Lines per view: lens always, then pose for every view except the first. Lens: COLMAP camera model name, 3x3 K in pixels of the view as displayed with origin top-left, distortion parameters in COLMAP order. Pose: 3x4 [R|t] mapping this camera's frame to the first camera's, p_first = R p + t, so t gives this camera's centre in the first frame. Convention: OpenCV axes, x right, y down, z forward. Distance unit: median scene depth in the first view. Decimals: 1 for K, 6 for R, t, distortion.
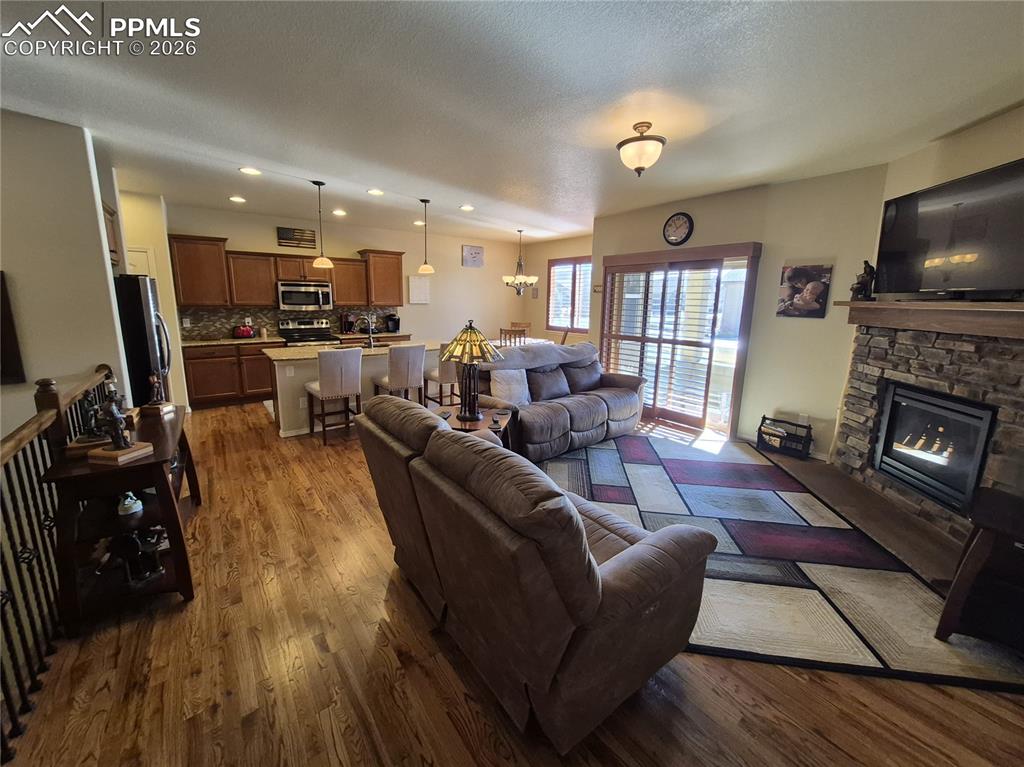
lens RADIAL K [[405.1, 0, 505.7], [0, 405.1, 373.9], [0, 0, 1]] dist [0.001936, 0.000045]
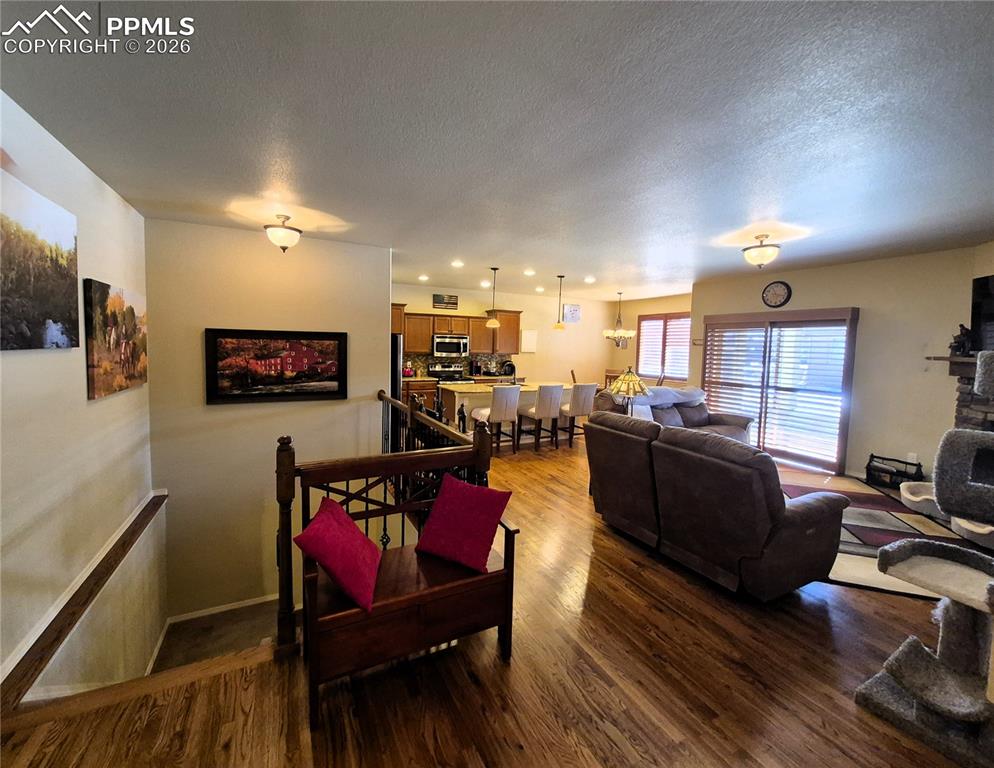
lens RADIAL K [[405.5, 0, 484.4], [0, 405.5, 370.8], [0, 0, 1]] dist [0.009691, -0.000097]
pose [[0.984380, 0.021141, -0.174782, -0.169728], [-0.042481, 0.991952, -0.119273, 0.037725], [0.170854, 0.124834, 0.977356, -0.241490]]
